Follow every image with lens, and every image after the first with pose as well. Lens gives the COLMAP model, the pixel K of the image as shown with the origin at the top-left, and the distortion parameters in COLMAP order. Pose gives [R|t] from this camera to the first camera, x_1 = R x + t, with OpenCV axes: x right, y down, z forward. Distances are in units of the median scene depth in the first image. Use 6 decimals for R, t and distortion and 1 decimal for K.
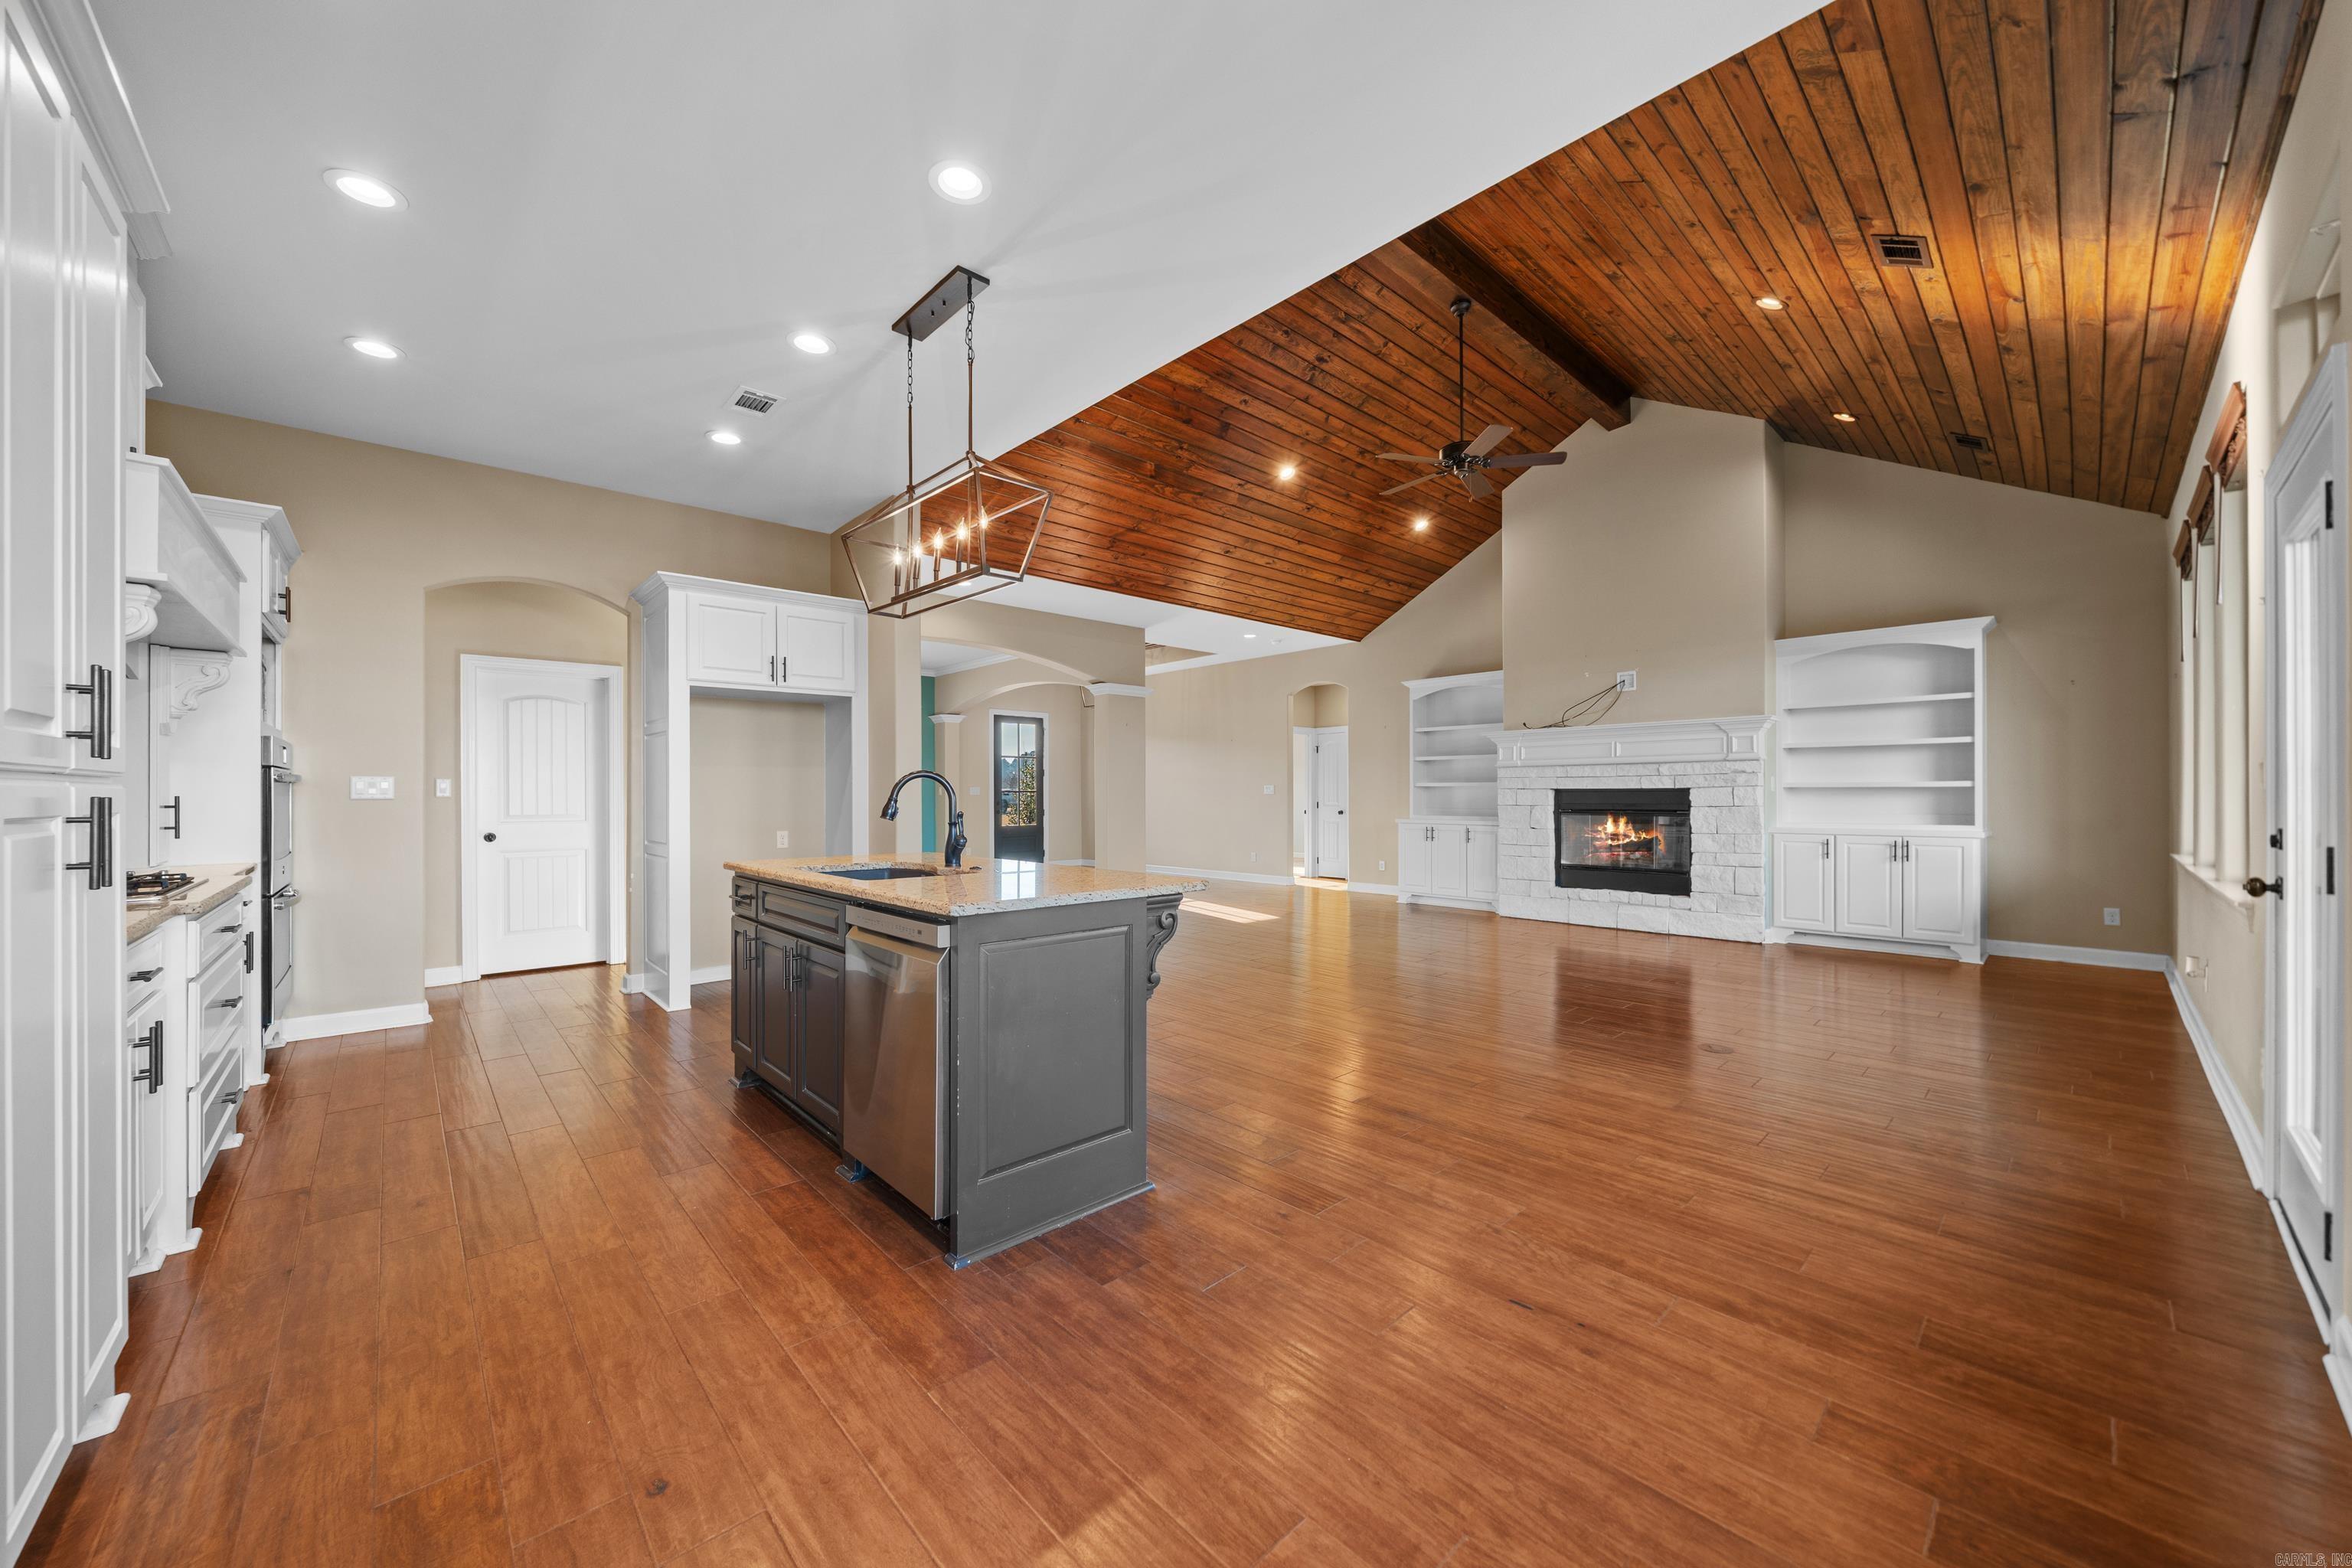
lens RADIAL K [[845.9, 0, 1180.0], [0, 845.9, 792.1], [0, 0, 1]] dist [-0.008398, 0.000074]
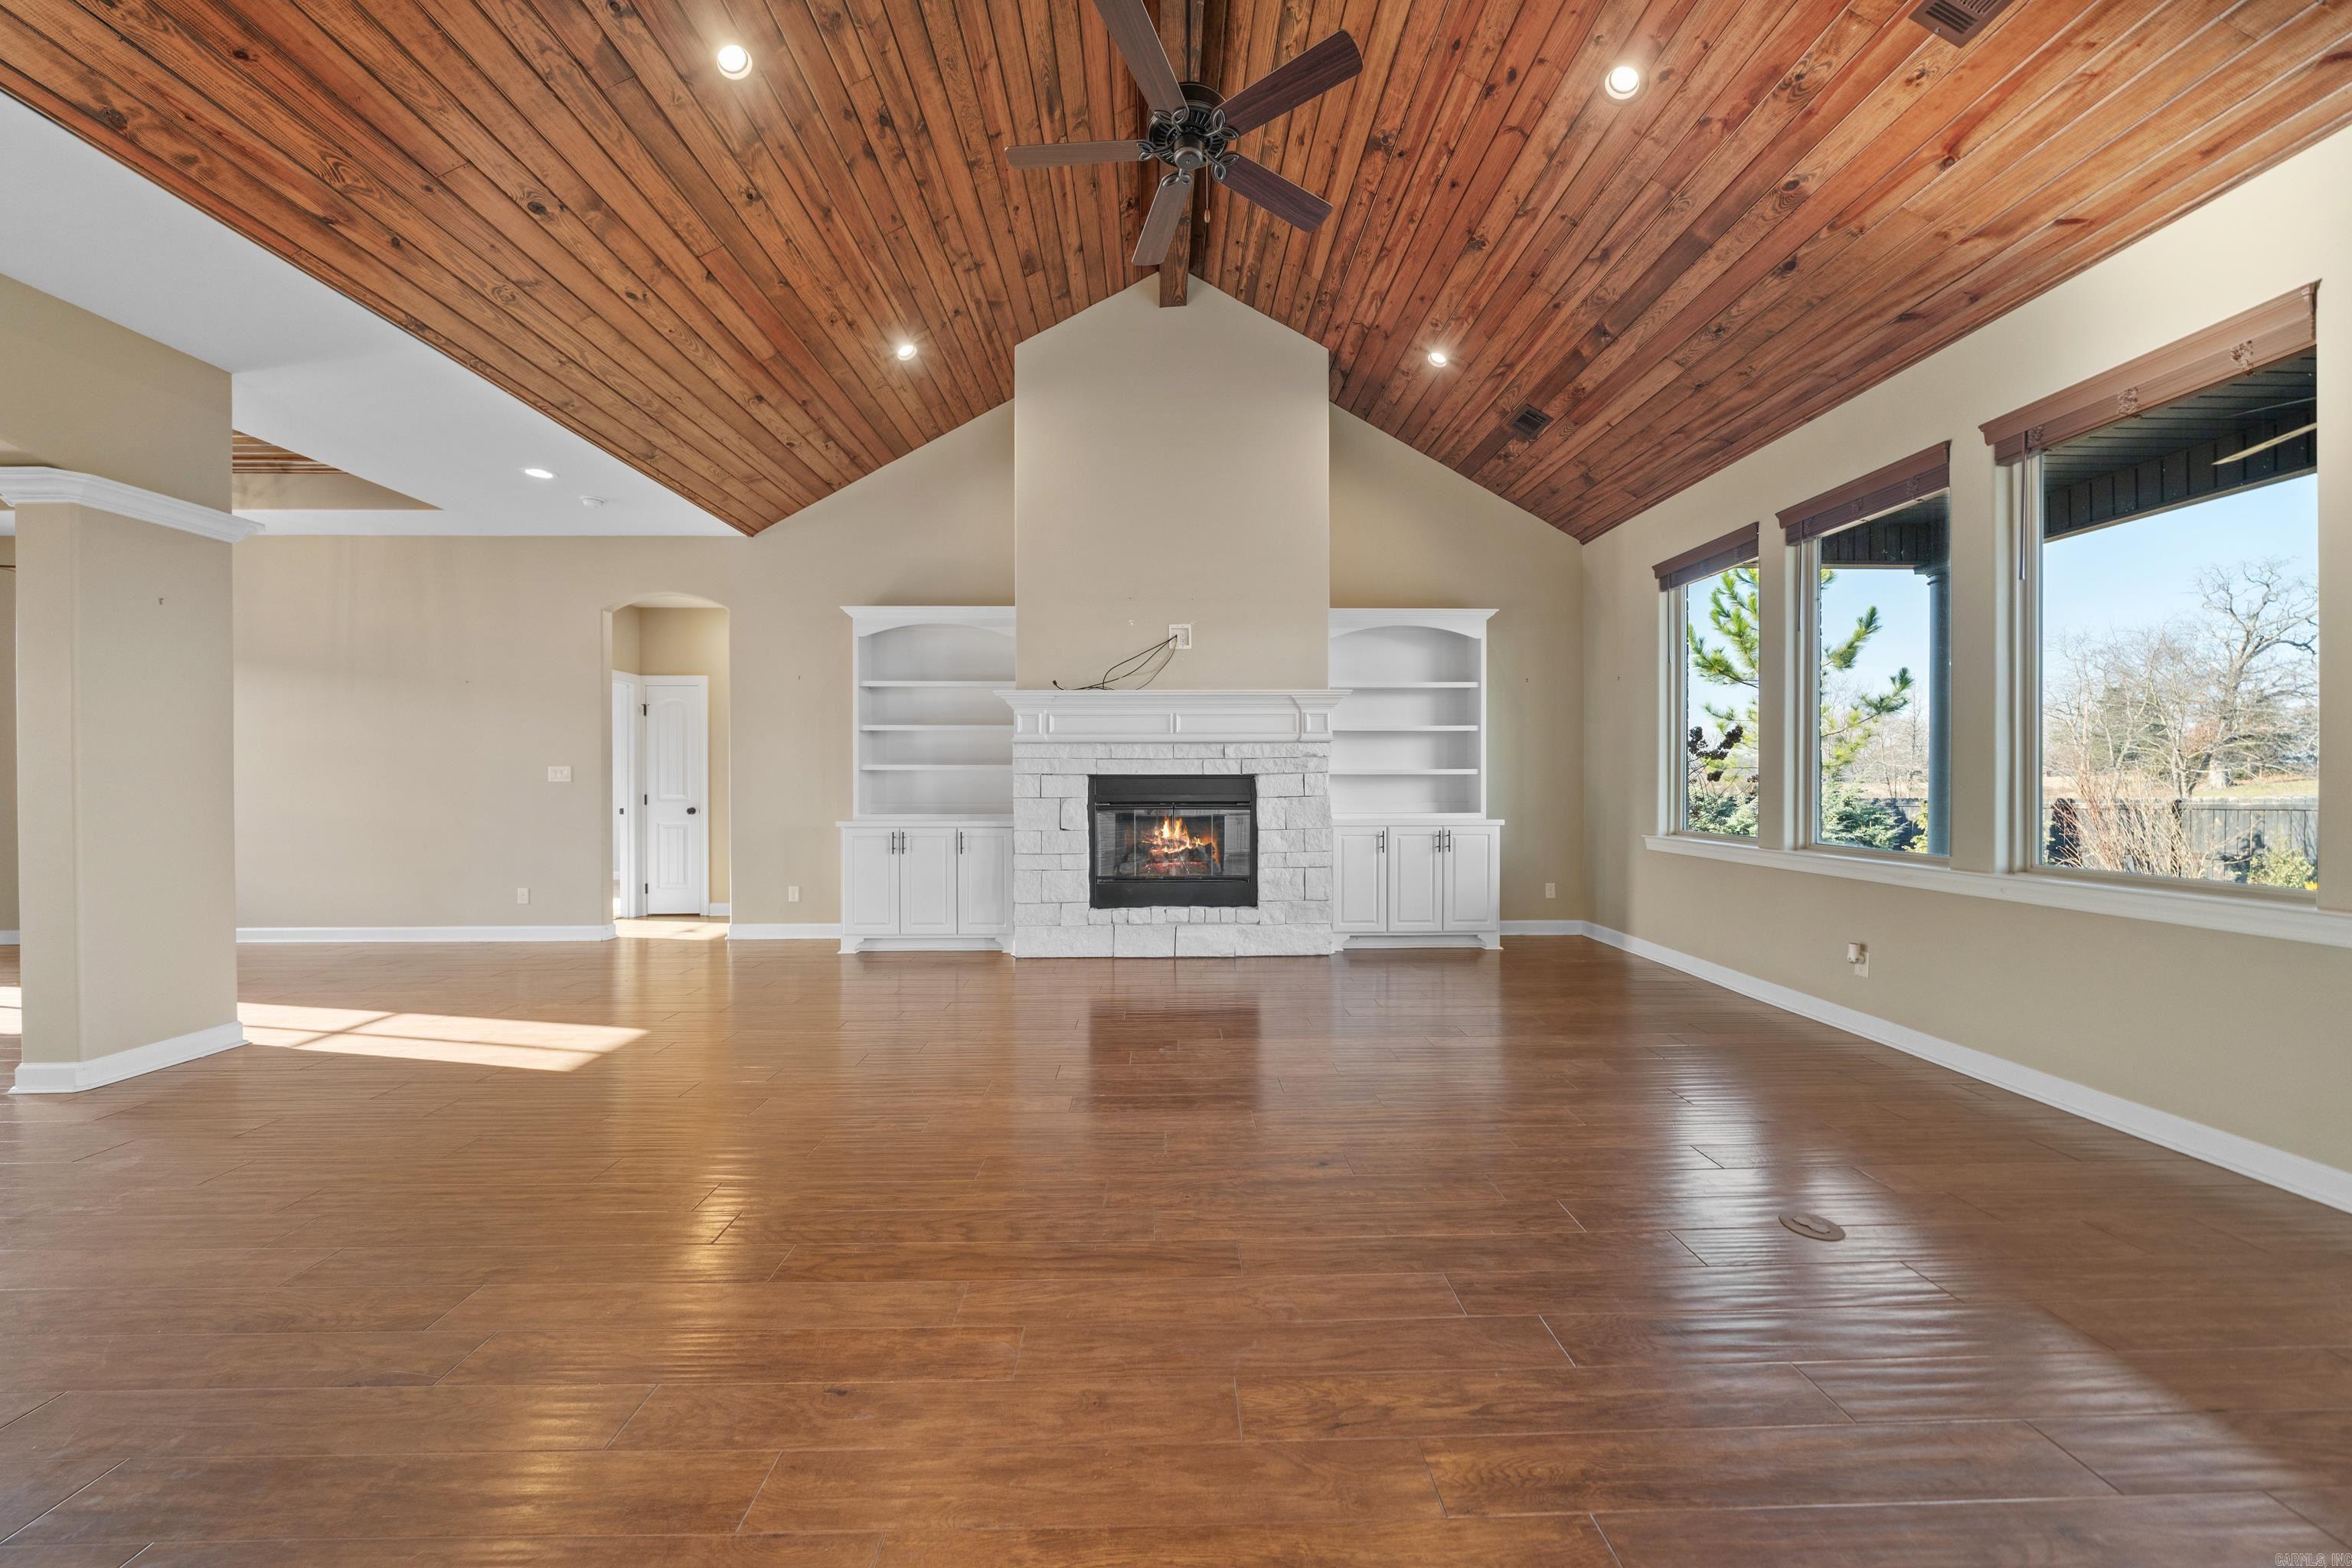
lens RADIAL K [[819.5, 0, 1180.5], [0, 819.5, 785.6], [0, 0, 1]] dist [-0.006836, -0.000011]
pose [[0.670036, -0.003031, 0.742322, -0.033627], [-0.001526, 0.999984, 0.005460, 0.001818], [-0.742327, -0.004792, 0.670021, 0.529382]]
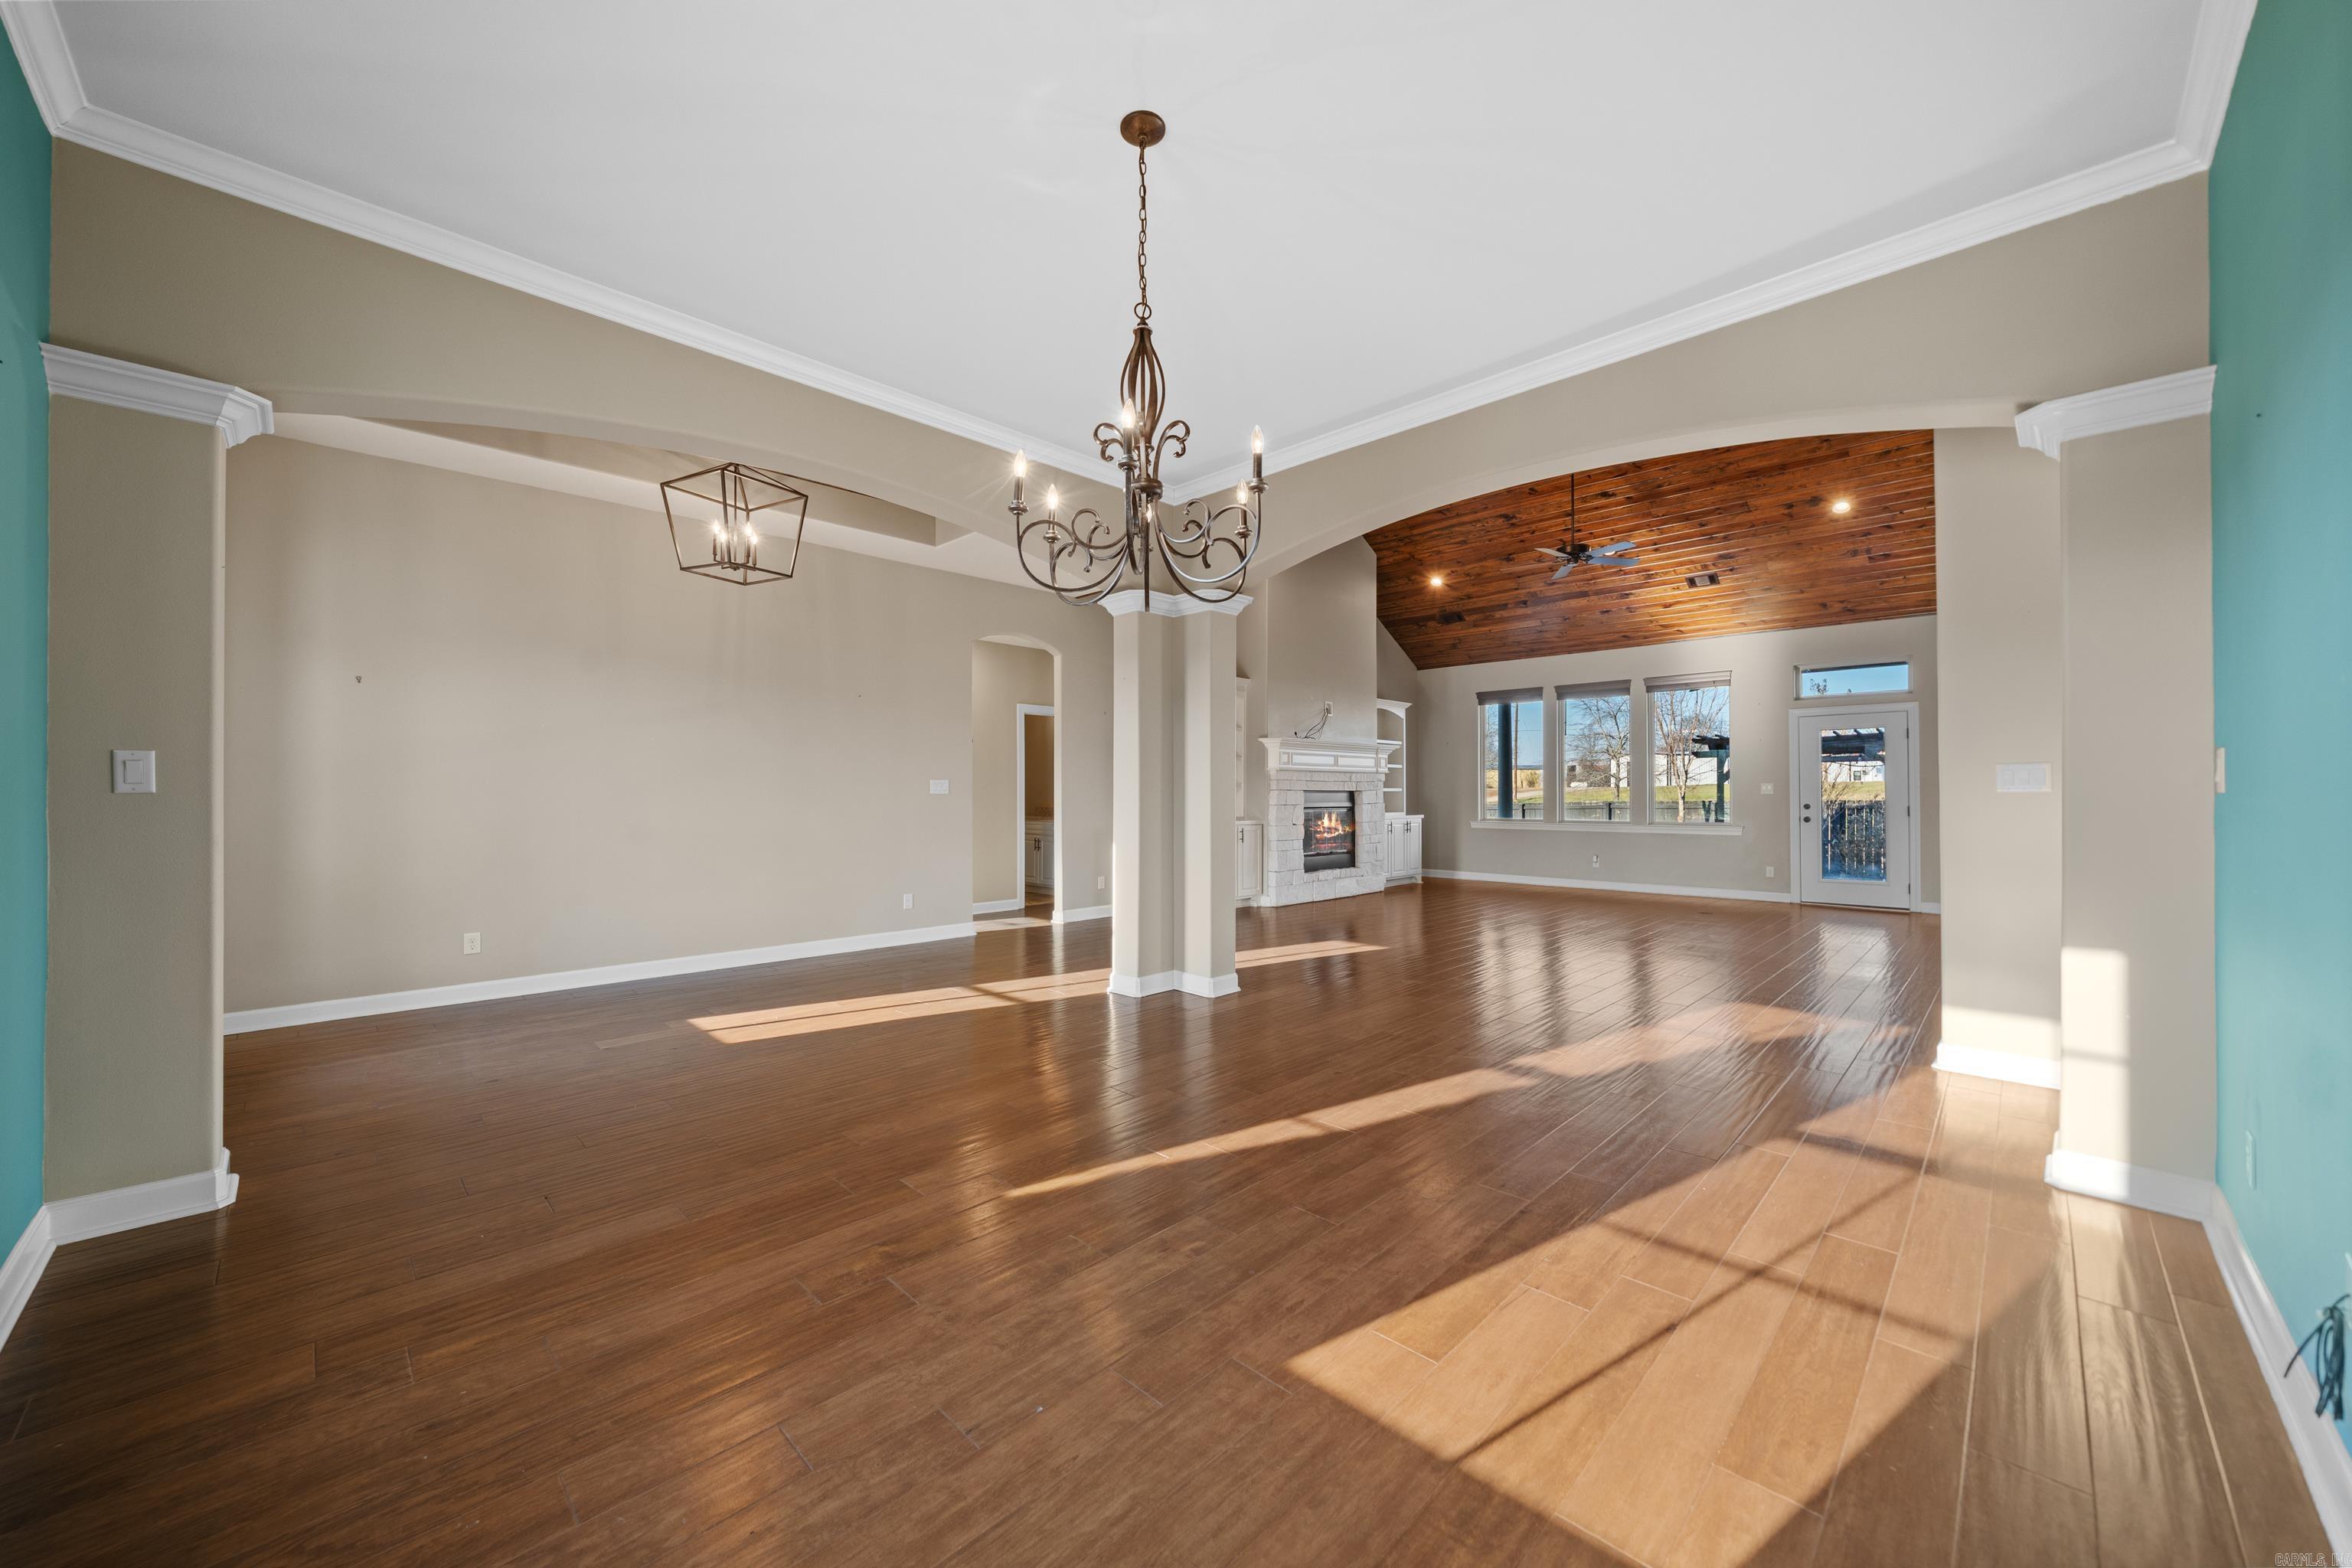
lens RADIAL K [[860.9, 0, 1206.1], [0, 860.9, 791.8], [0, 0, 1]] dist [-0.000132, 0.000003]
pose [[-0.053185, 0.005930, 0.998567, -0.849013], [-0.001619, 0.999981, -0.006025, 0.005942], [-0.998583, -0.001937, -0.053174, 1.351248]]
